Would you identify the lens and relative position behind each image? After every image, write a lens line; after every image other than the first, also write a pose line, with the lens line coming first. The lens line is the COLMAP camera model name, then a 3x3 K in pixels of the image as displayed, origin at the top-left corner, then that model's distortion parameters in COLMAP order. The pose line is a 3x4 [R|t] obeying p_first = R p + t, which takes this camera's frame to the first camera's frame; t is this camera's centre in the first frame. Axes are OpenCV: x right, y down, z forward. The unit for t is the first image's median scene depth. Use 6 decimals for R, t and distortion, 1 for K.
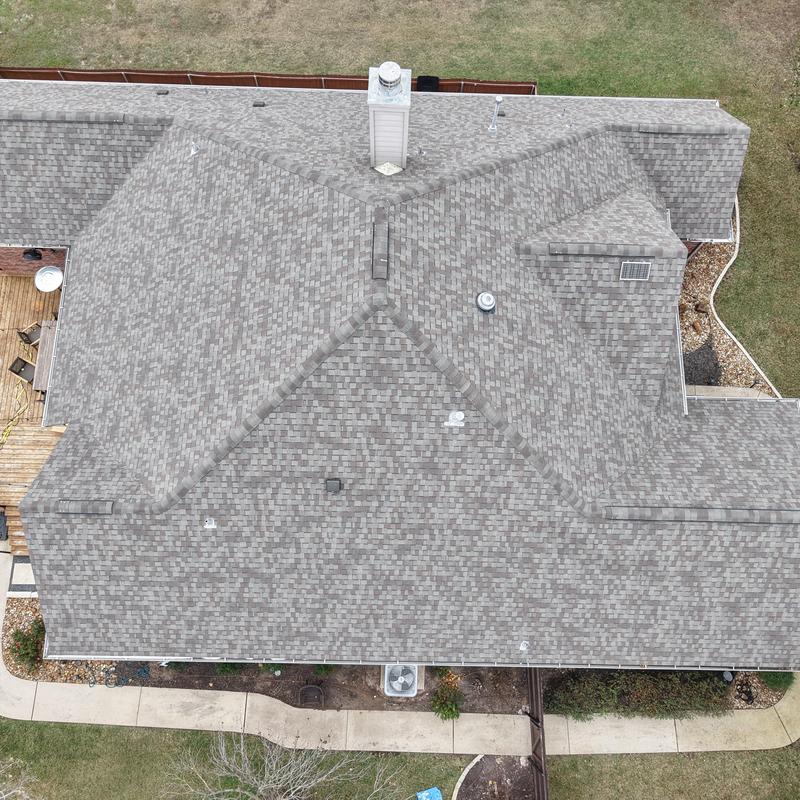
lens RADIAL K [[711.3, 0, 402.5], [0, 711.3, 402.8], [0, 0, 1]] dist [0.004283, 0.003068]
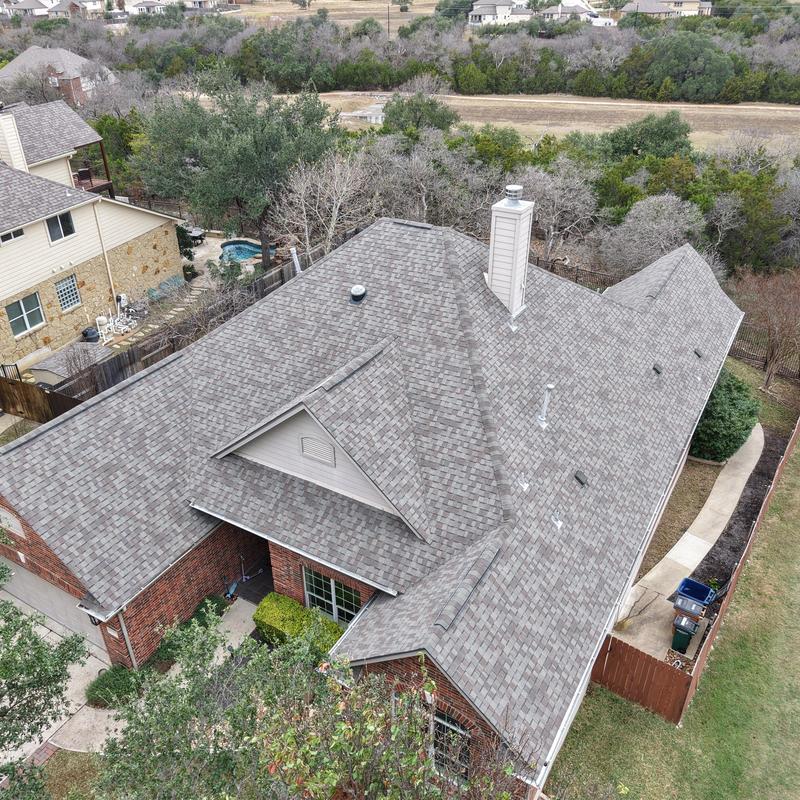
lens RADIAL K [[711.3, 0, 403.3], [0, 711.3, 399.9], [0, 0, 1]] dist [0.004283, 0.003068]
pose [[-0.488950, 0.446648, -0.749289, 1.064782], [-0.846632, -0.036098, 0.530953, -0.850224], [0.210102, 0.893981, 0.395796, 0.646511]]
